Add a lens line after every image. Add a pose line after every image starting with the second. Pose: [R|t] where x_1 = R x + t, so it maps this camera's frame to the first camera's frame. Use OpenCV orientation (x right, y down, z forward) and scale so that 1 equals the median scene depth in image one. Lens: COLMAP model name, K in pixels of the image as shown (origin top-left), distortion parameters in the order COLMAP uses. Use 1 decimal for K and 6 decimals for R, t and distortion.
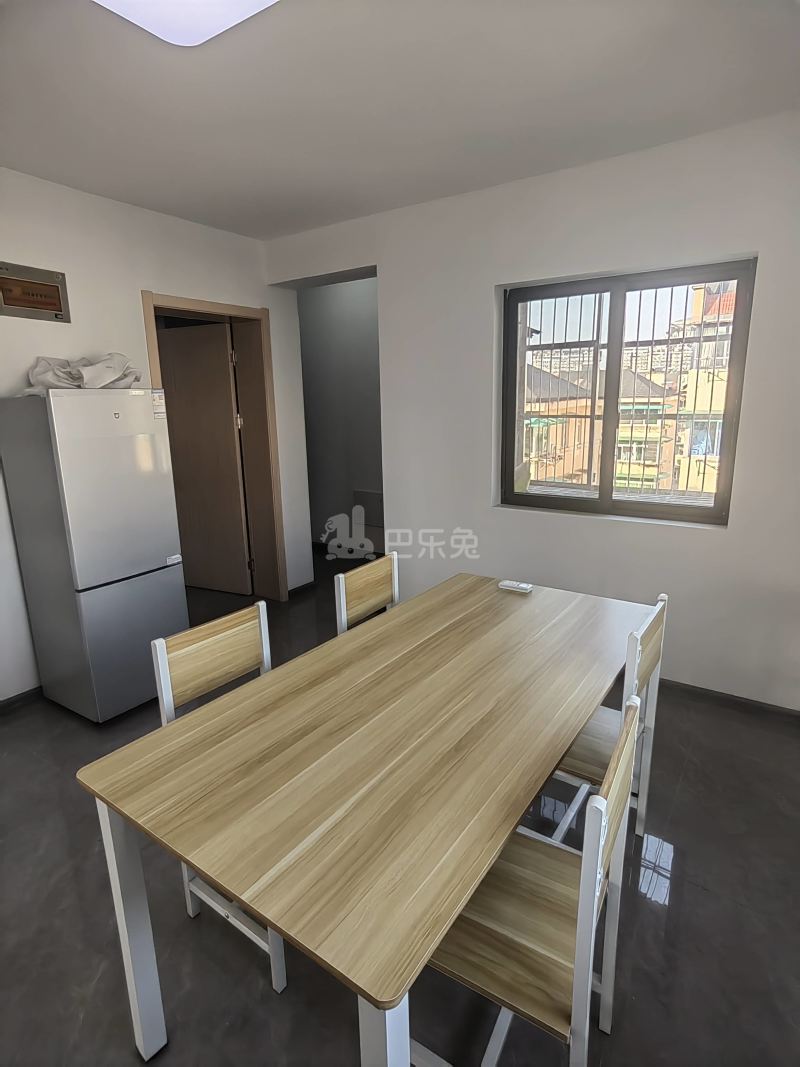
lens RADIAL K [[568.9, 0, 402.2], [0, 568.9, 530.8], [0, 0, 1]] dist [-0.048275, 0.045308]
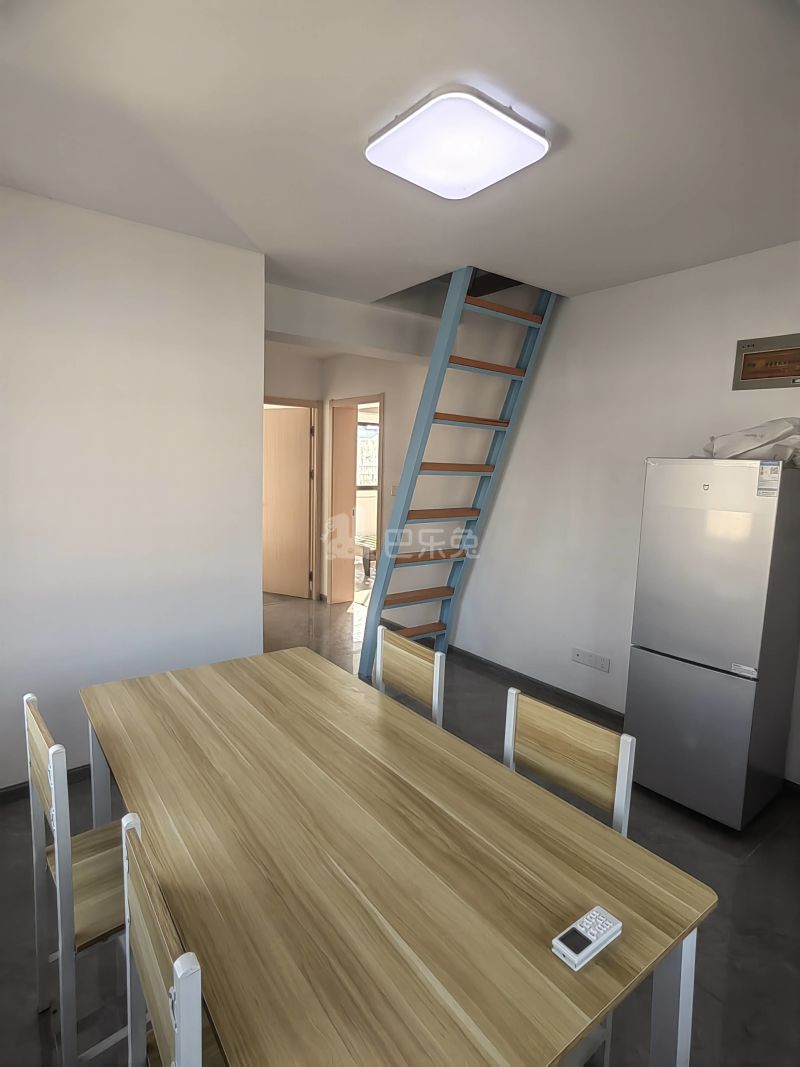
lens RADIAL K [[568.9, 0, 402.2], [0, 568.9, 530.8], [0, 0, 1]] dist [-0.048275, 0.045308]
pose [[-0.314983, 0.122914, -0.941105, 0.850320], [-0.238278, 0.949579, 0.203771, -0.332735], [0.918700, 0.288429, -0.269814, 1.310767]]
